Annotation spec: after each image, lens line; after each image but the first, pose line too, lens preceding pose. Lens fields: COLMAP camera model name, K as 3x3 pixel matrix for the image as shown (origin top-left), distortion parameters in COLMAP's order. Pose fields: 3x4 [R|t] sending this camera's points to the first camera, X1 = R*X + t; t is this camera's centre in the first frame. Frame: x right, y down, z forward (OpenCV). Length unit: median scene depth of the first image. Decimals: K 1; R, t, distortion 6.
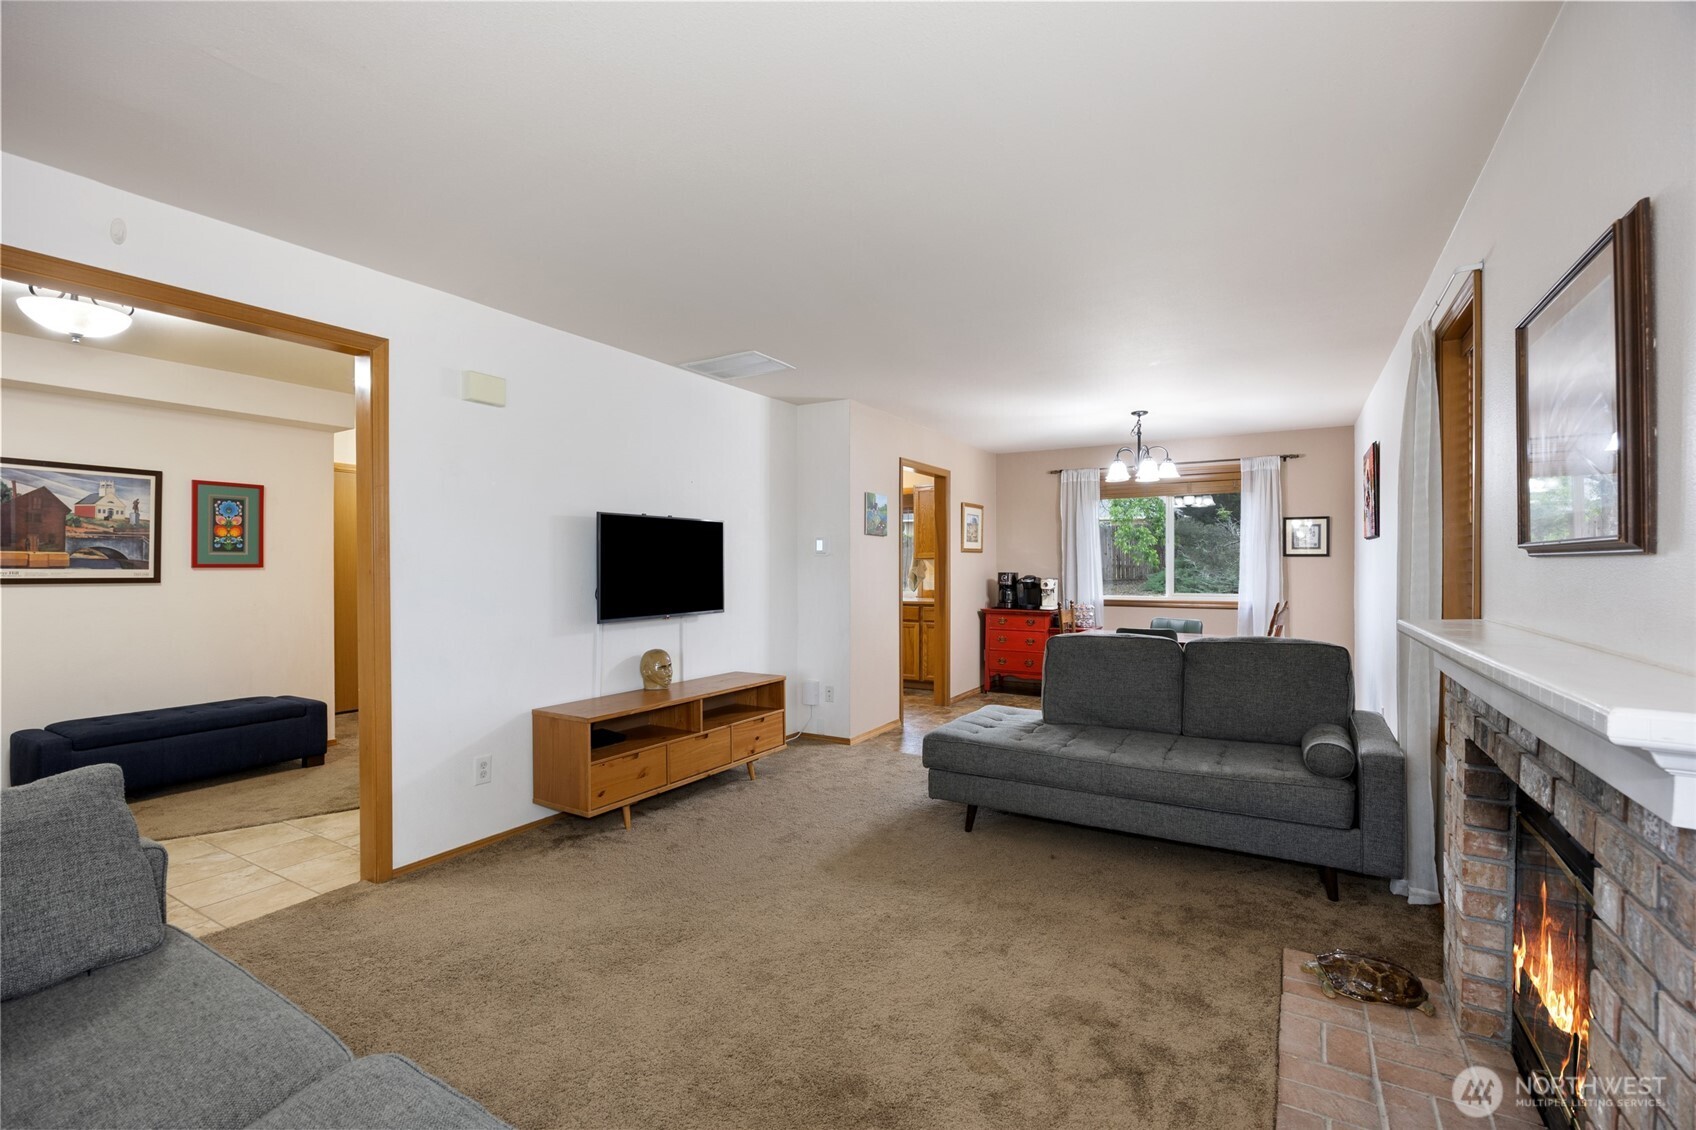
lens RADIAL K [[753.8, 0, 854.6], [0, 753.8, 561.4], [0, 0, 1]] dist [-0.016402, 0.001682]
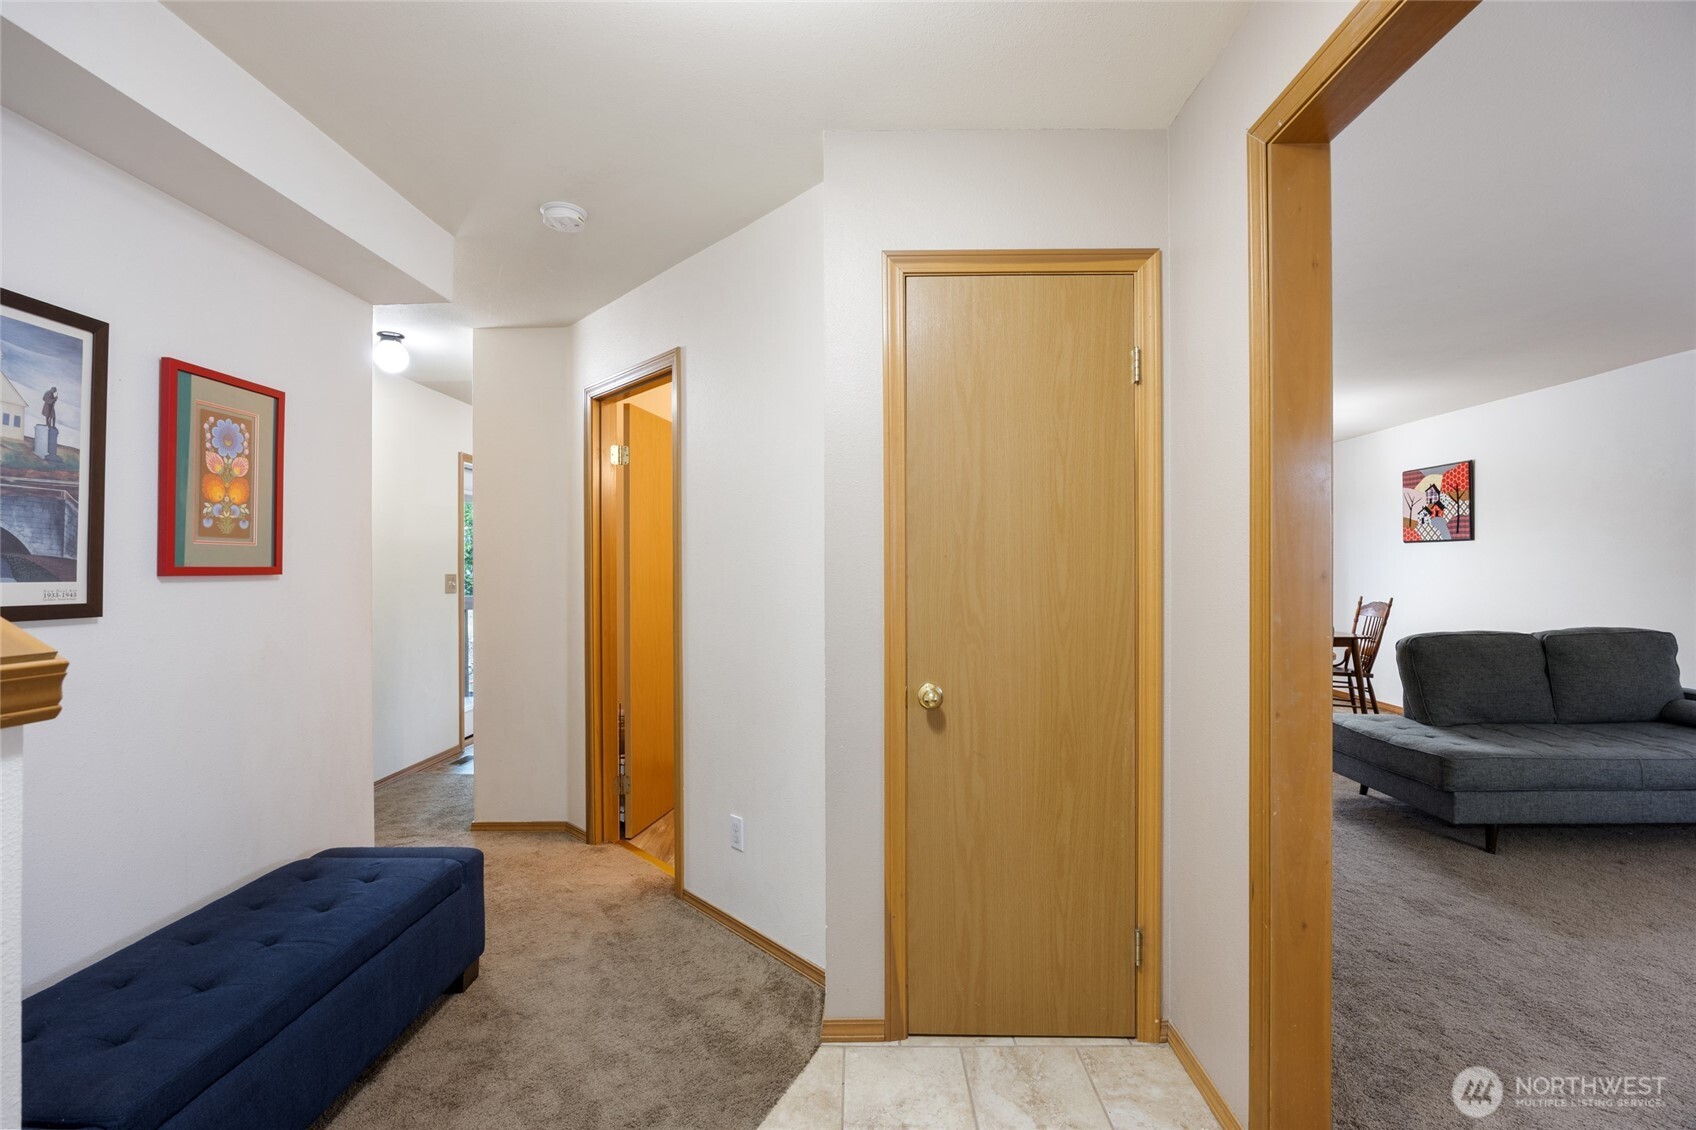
lens RADIAL K [[753.8, 0, 841.6], [0, 753.8, 565.5], [0, 0, 1]] dist [-0.016402, 0.001682]
pose [[0.868737, -0.002893, 0.495265, -0.799329], [0.003007, 0.999995, 0.000567, 0.003777], [-0.495264, 0.000997, 0.868742, 0.488263]]
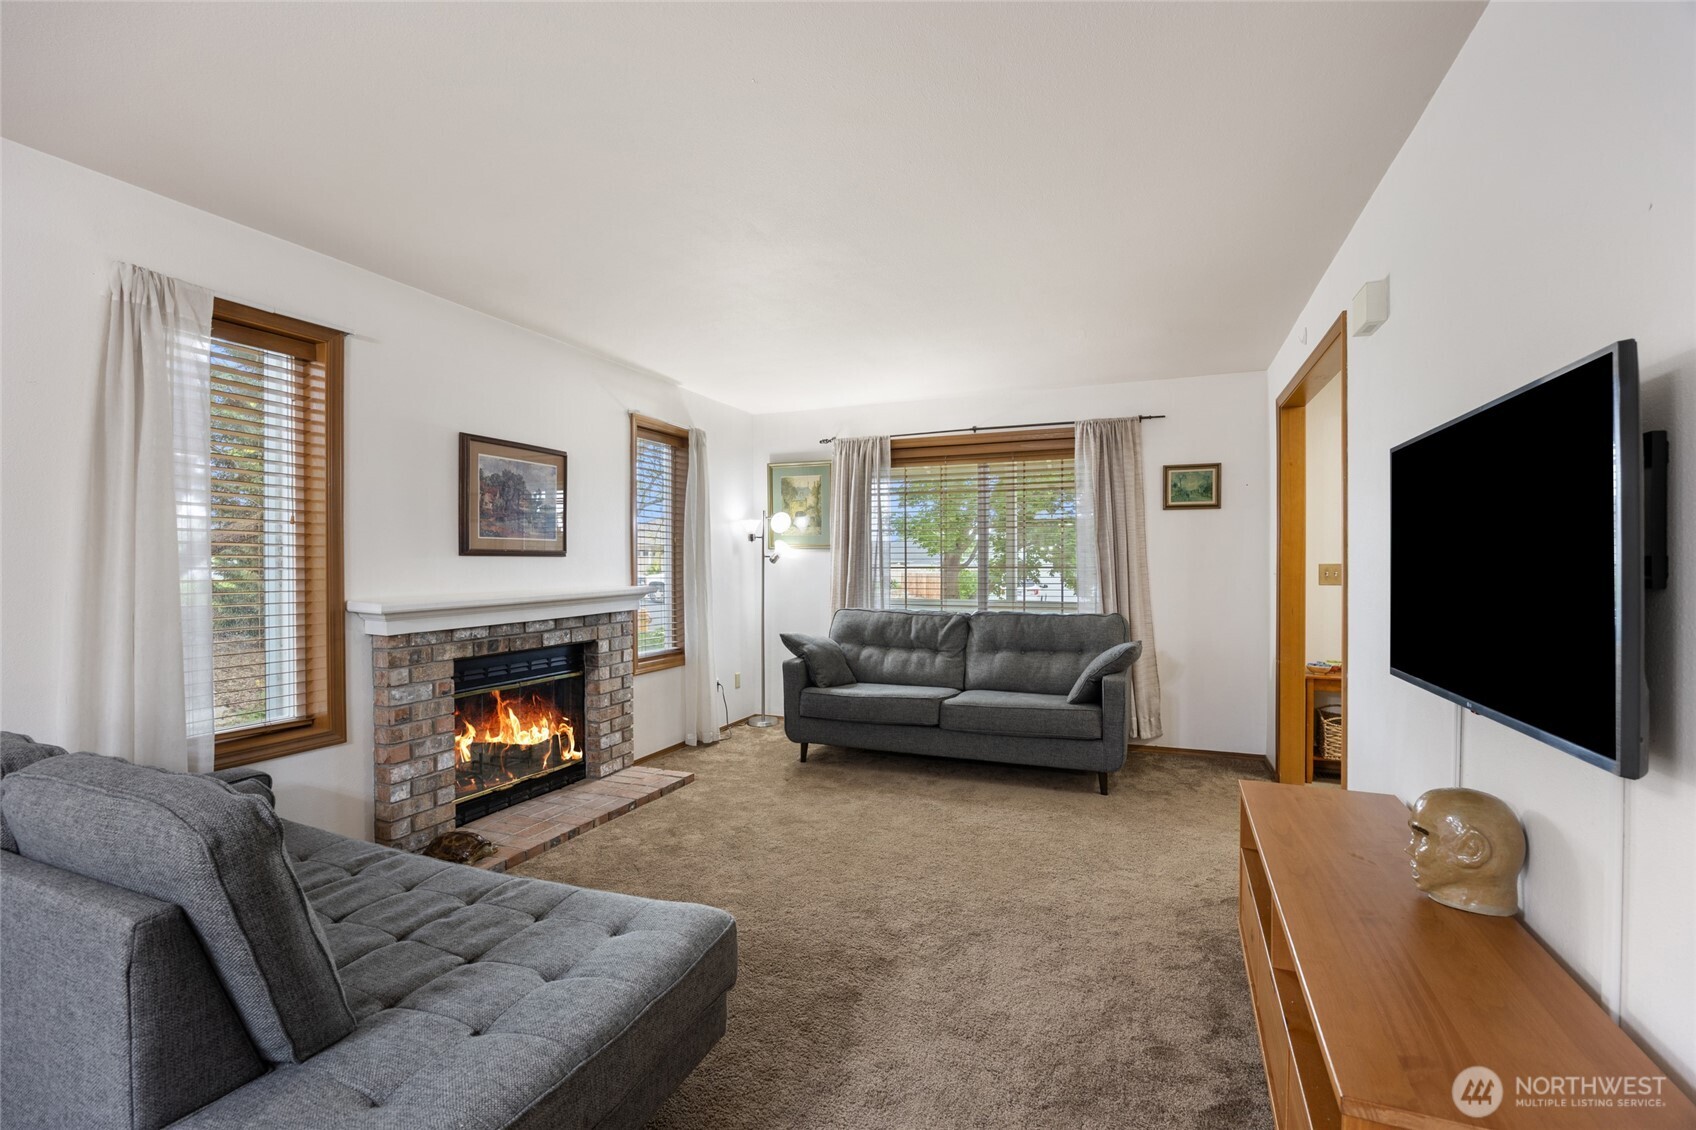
lens RADIAL K [[753.8, 0, 853.6], [0, 753.8, 562.6], [0, 0, 1]] dist [-0.016402, 0.001682]
pose [[-0.984869, 0.001788, -0.173292, 0.085486], [0.002581, 0.999987, -0.004349, 0.008613], [0.173282, -0.004731, -0.984861, 1.236133]]
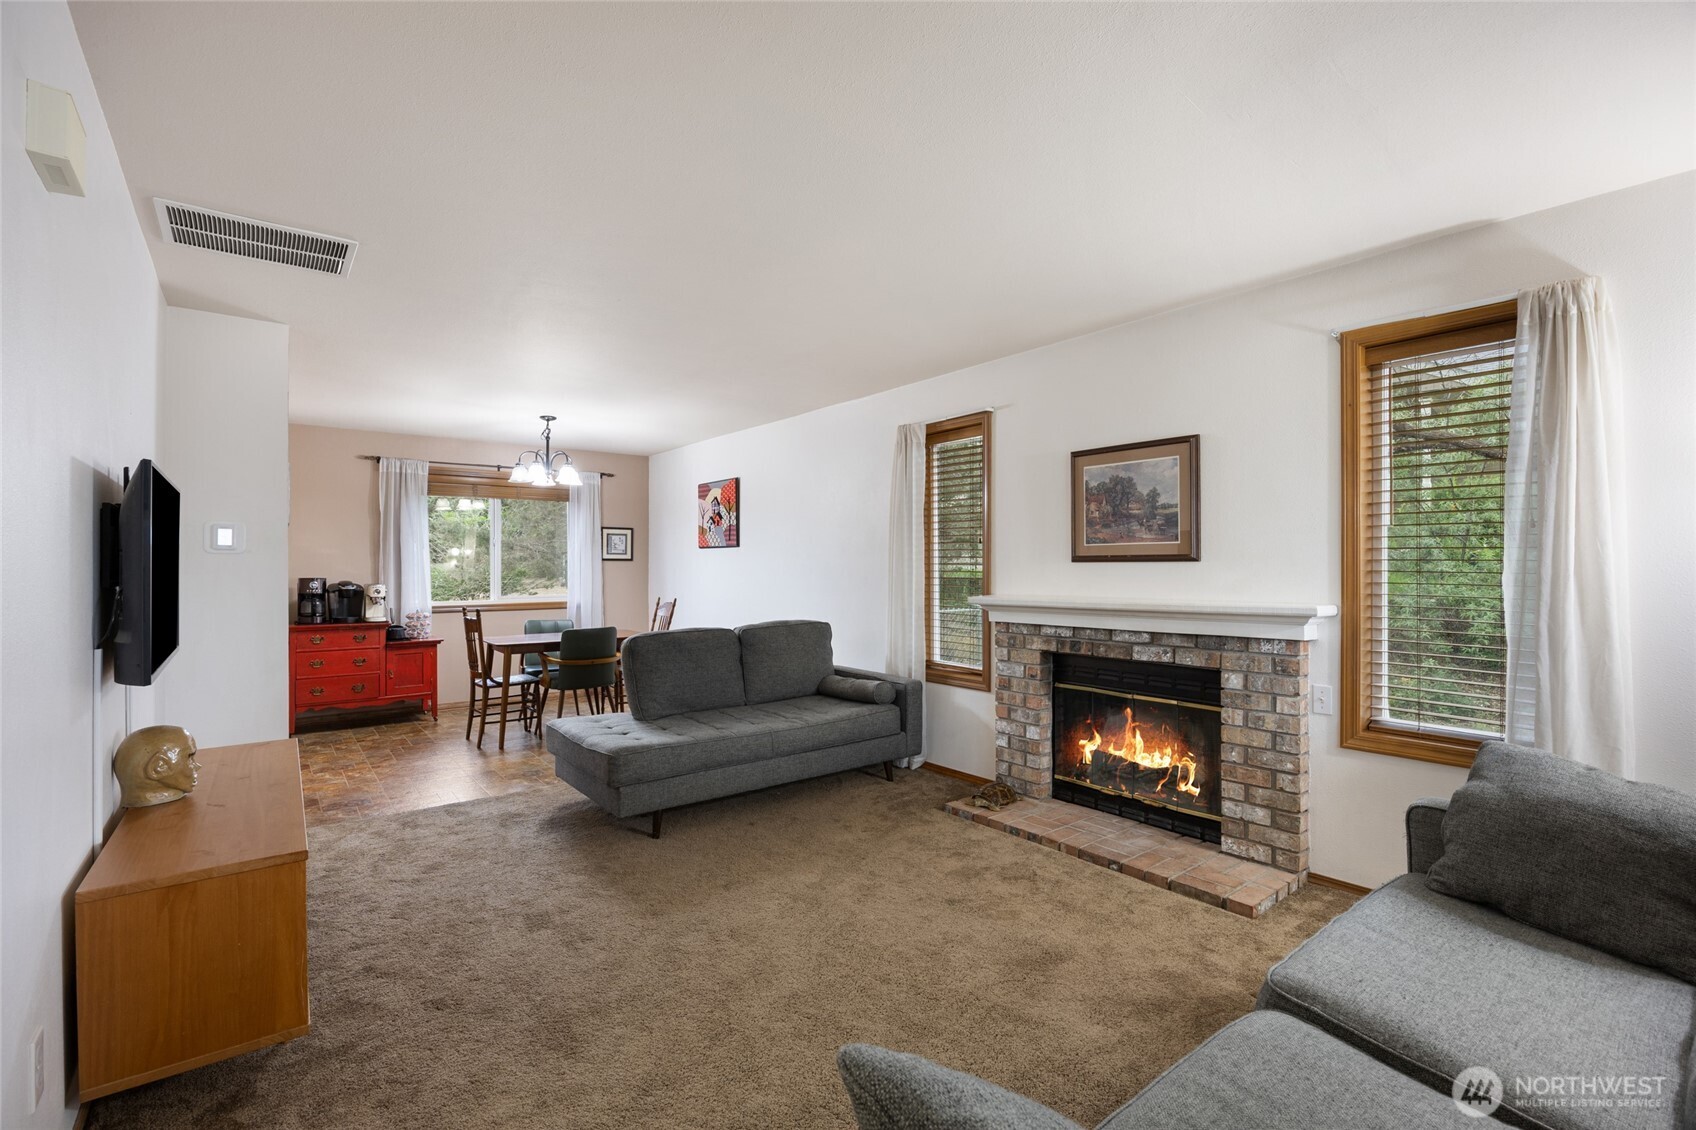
lens RADIAL K [[753.8, 0, 854.9], [0, 753.8, 563.3], [0, 0, 1]] dist [-0.016402, 0.001682]
pose [[0.340638, 0.005156, 0.940180, -0.555200], [-0.002697, 0.999986, -0.004506, 0.002794], [-0.940191, -0.001000, 0.340647, 0.340803]]
